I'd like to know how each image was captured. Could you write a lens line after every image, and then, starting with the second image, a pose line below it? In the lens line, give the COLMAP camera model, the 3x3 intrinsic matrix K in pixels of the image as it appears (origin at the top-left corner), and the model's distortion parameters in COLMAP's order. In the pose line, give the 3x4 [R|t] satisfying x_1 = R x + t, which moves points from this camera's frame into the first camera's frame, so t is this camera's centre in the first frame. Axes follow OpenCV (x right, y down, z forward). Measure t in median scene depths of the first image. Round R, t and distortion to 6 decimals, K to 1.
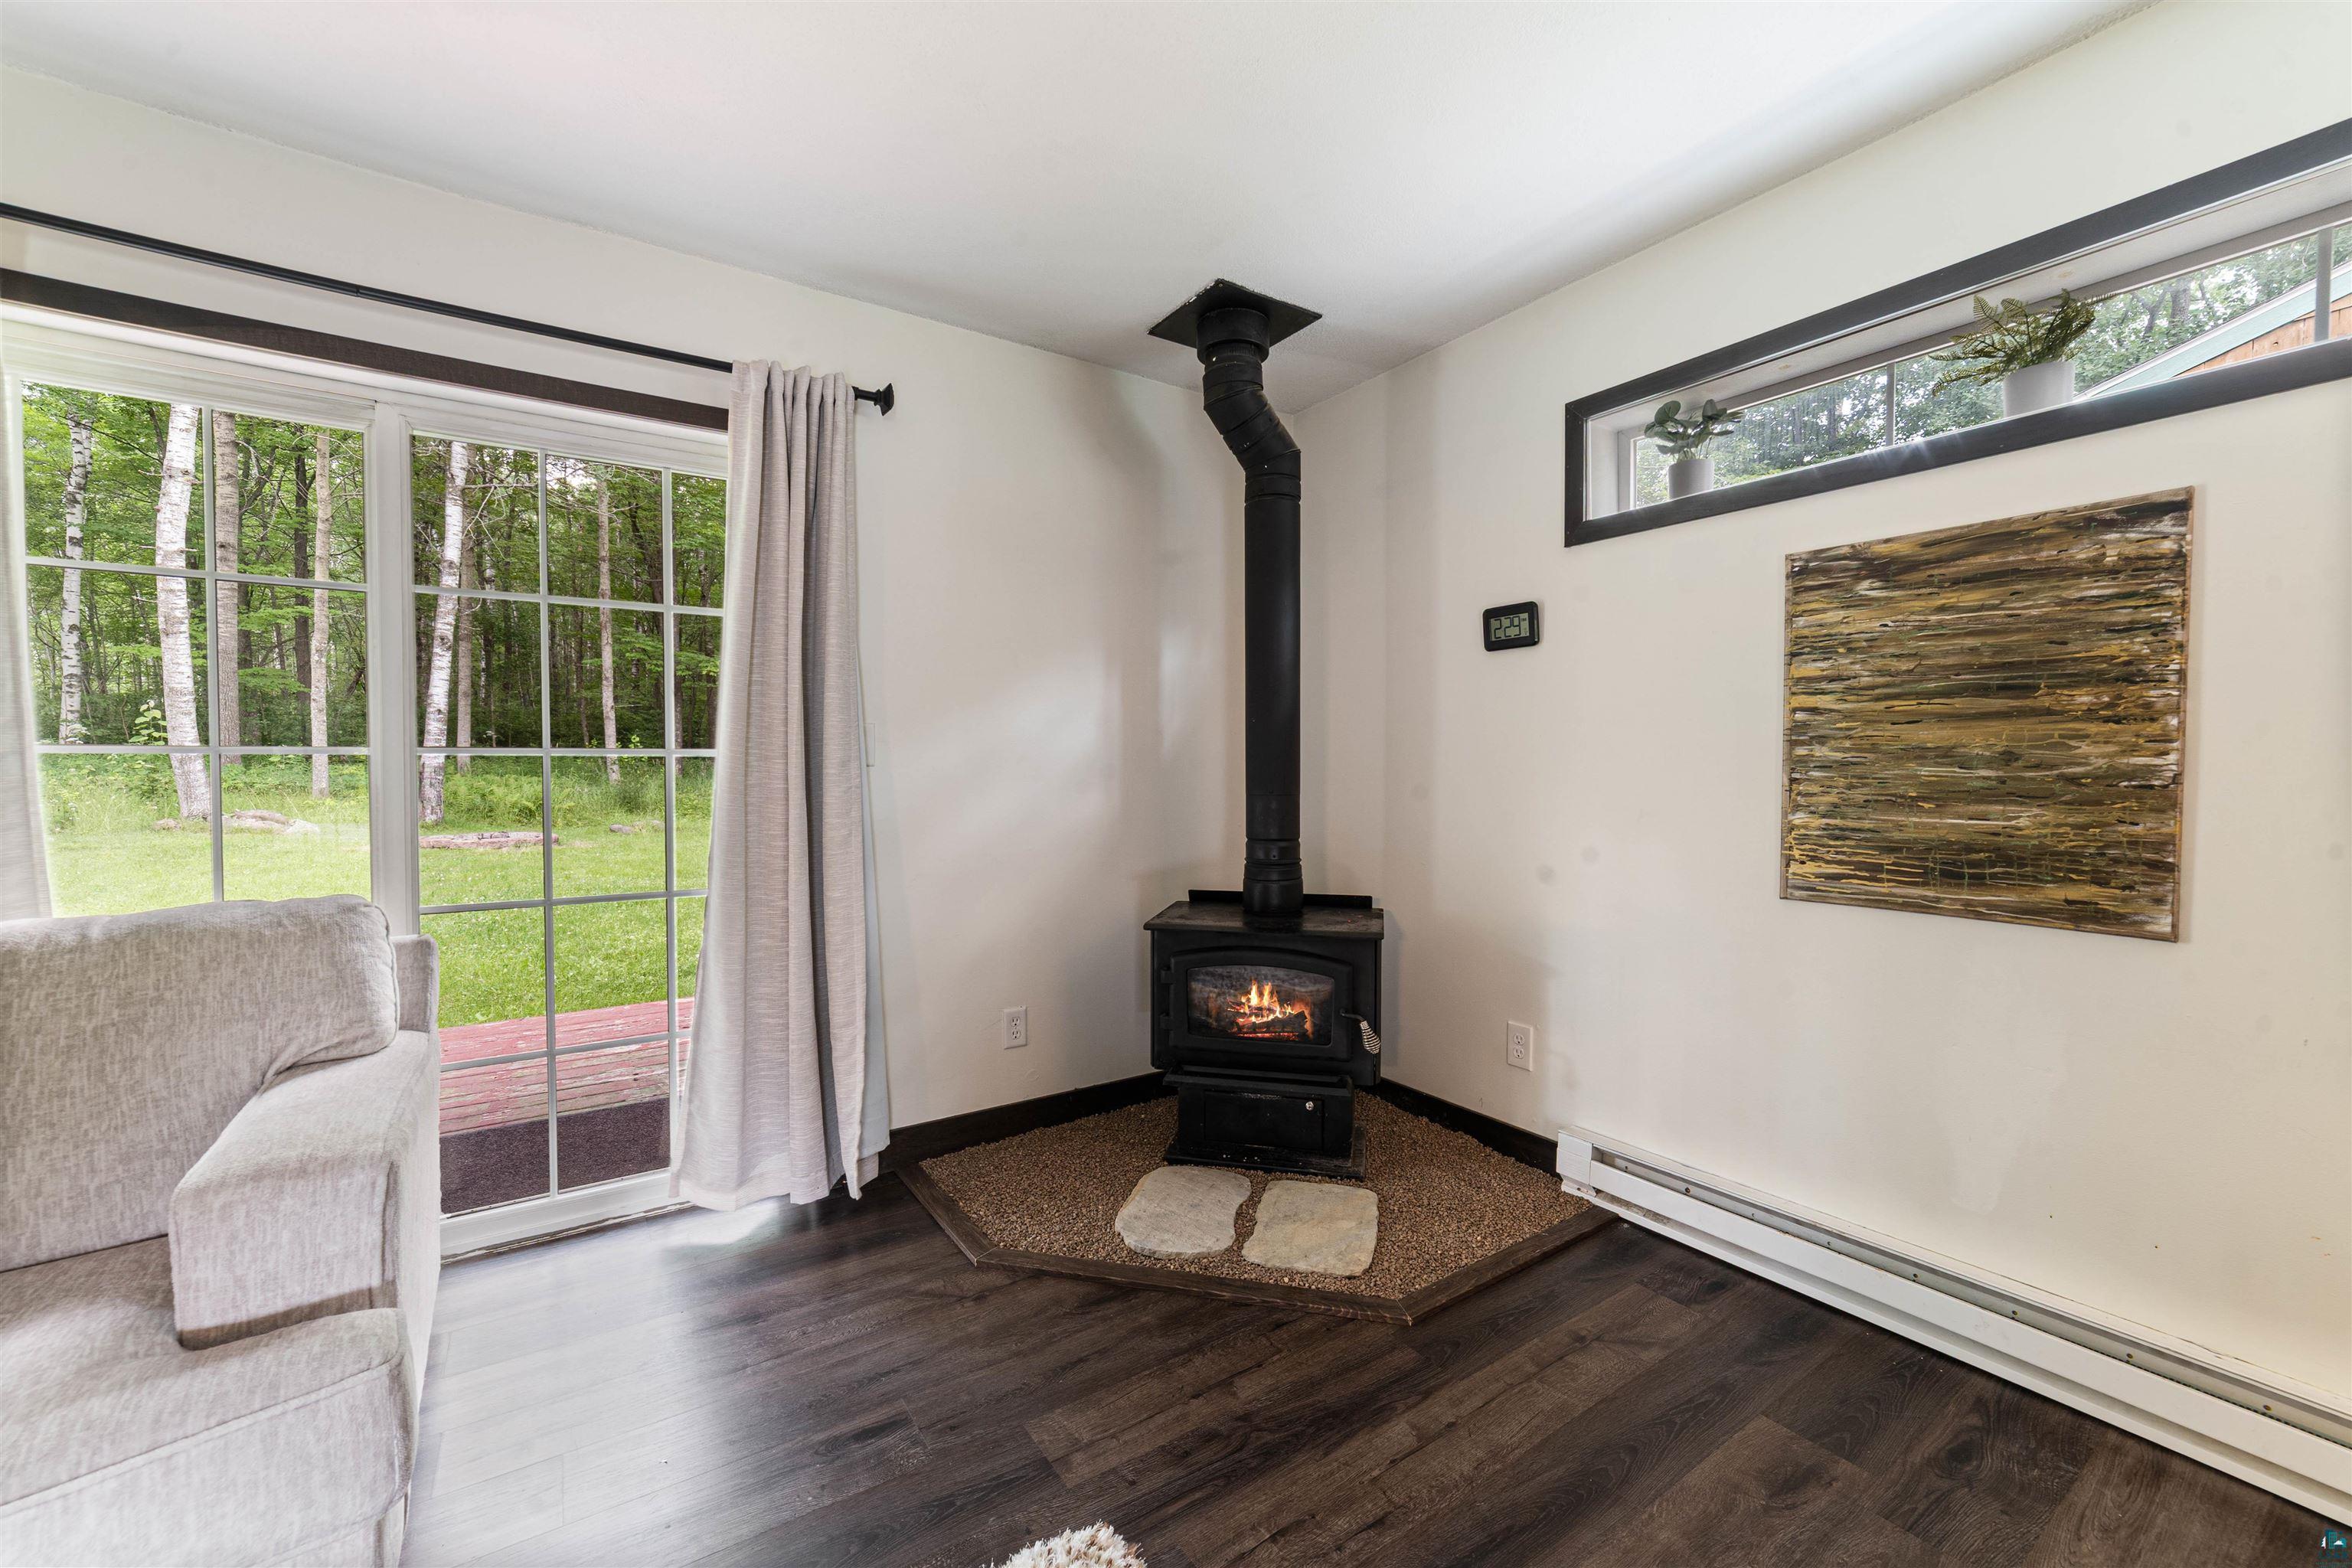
lens RADIAL K [[902.3, 0, 1170.8], [0, 902.3, 778.2], [0, 0, 1]] dist [0.000130, -0.000078]
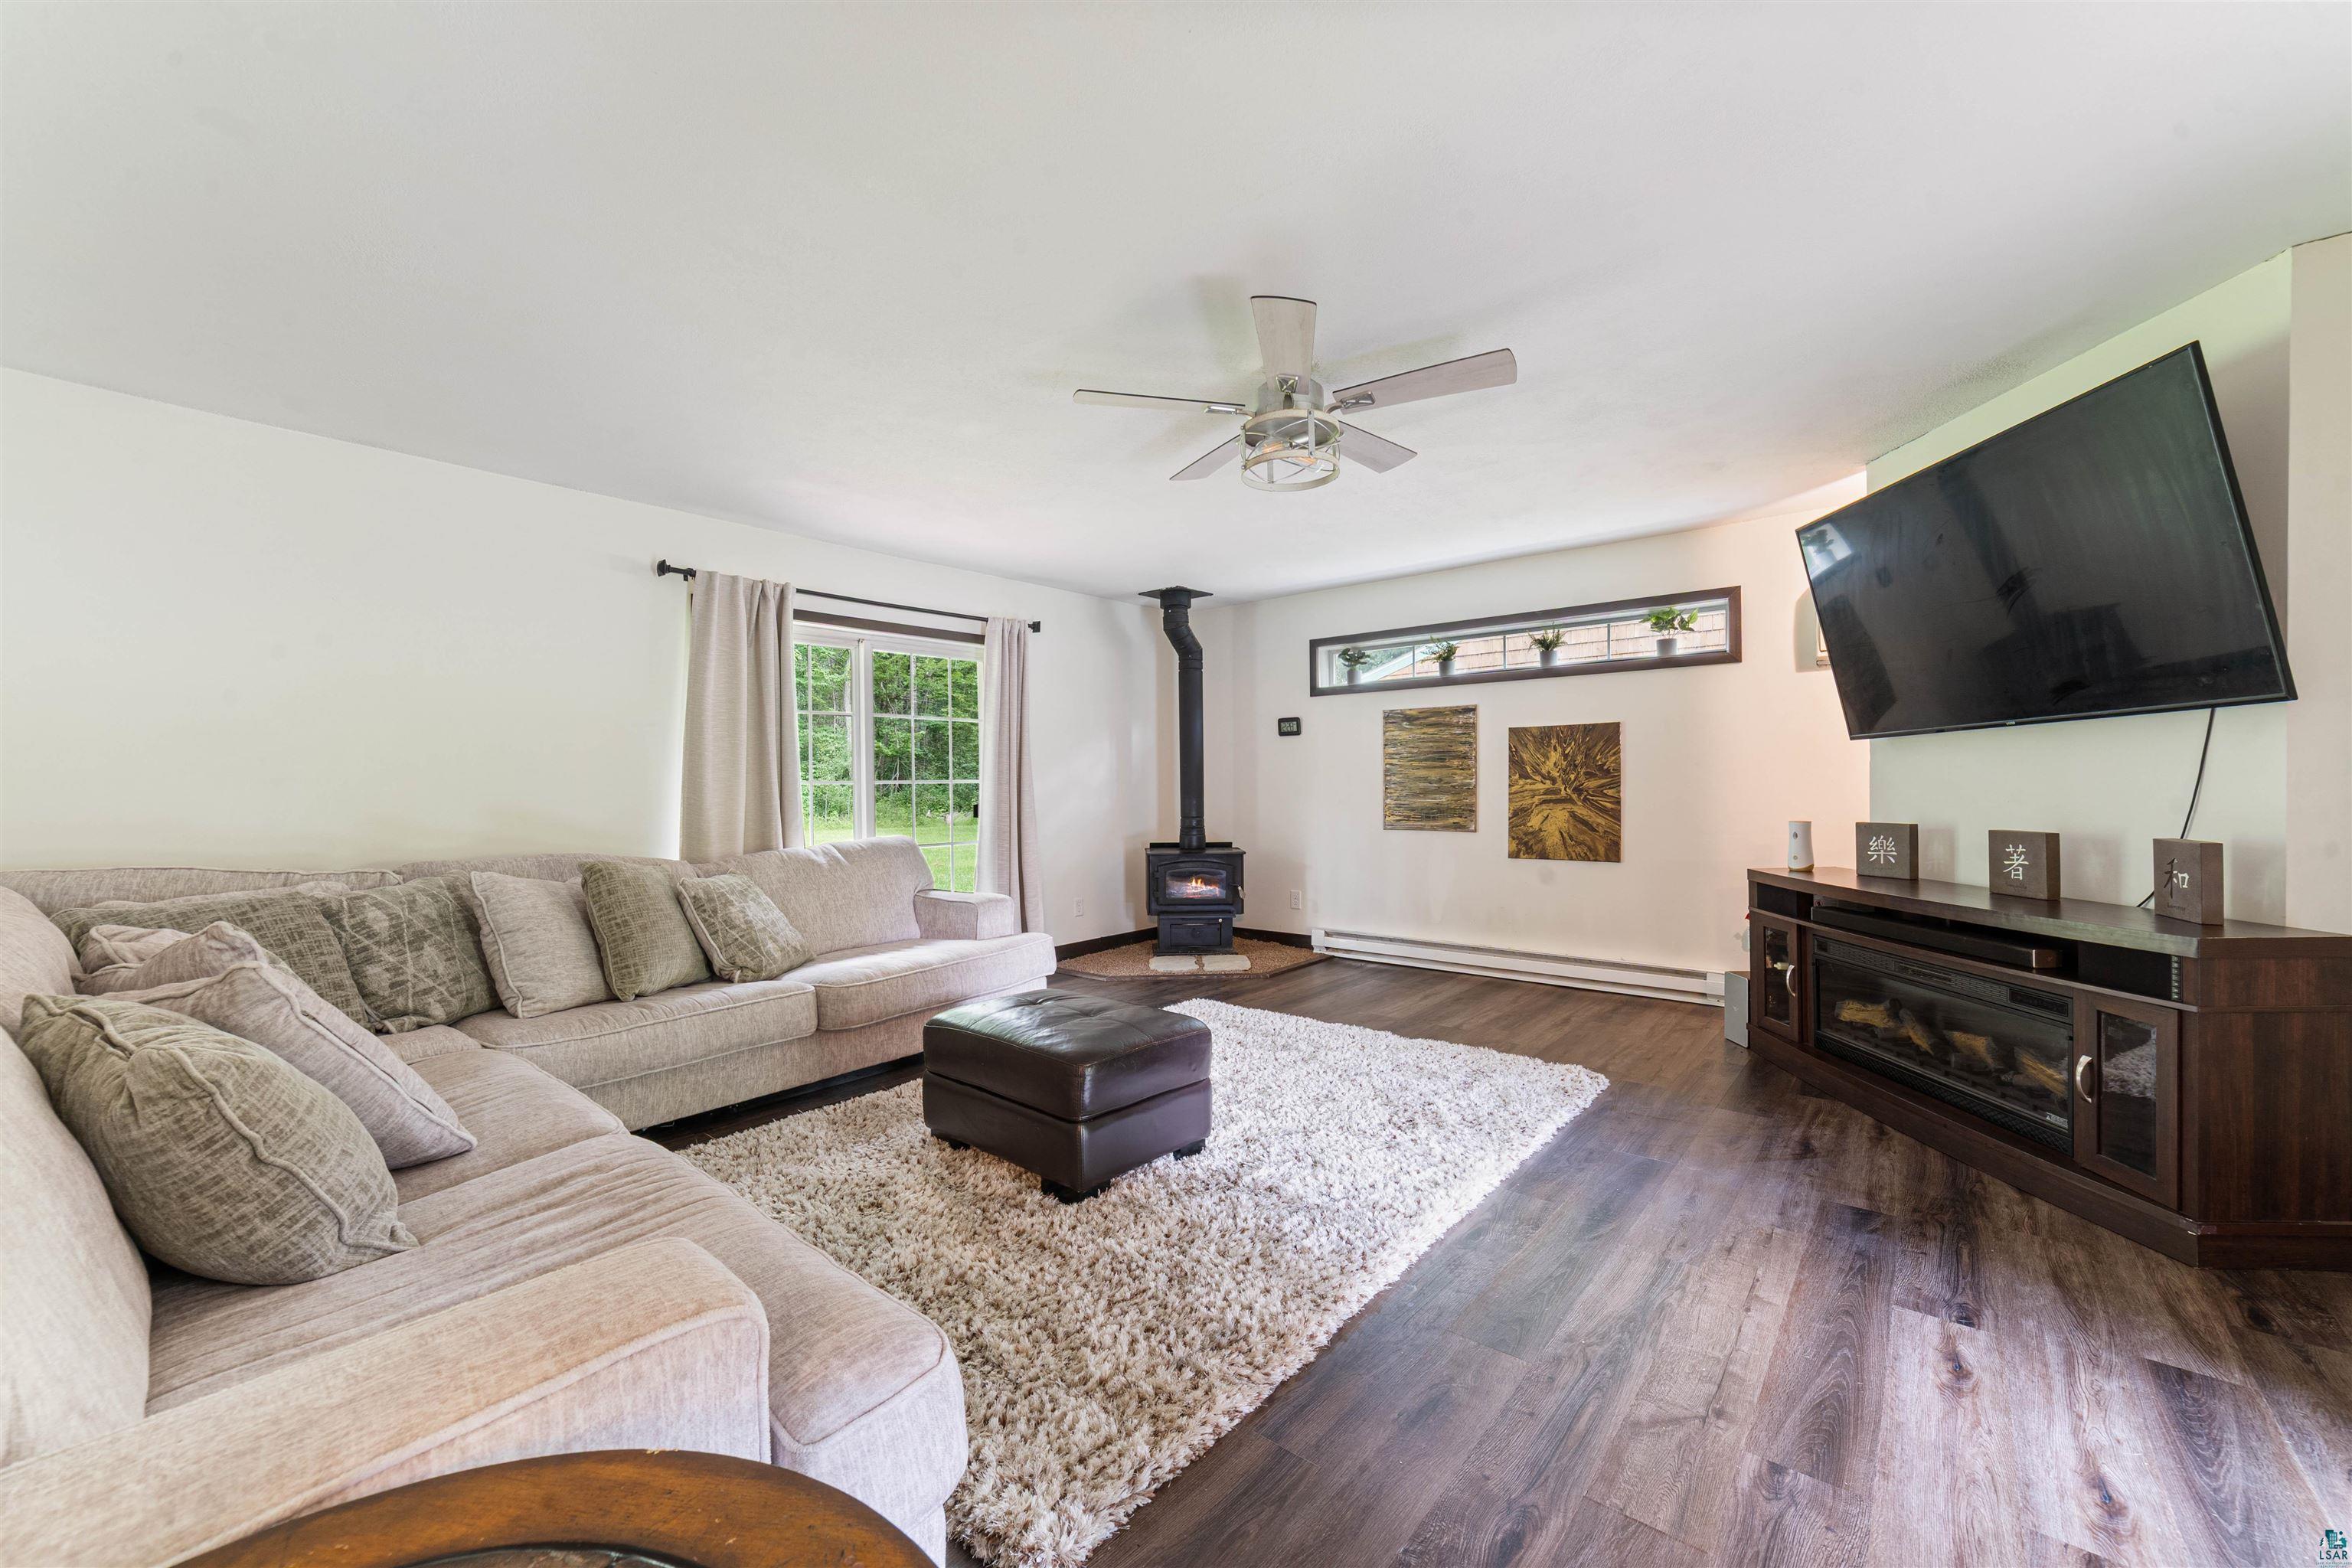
lens RADIAL K [[902.3, 0, 1170.8], [0, 902.3, 778.2], [0, 0, 1]] dist [0.000130, -0.000078]
pose [[0.956685, -0.007633, 0.291025, -0.701683], [0.014517, 0.999663, -0.021500, 0.018768], [-0.290763, 0.024794, 0.956474, -1.352740]]
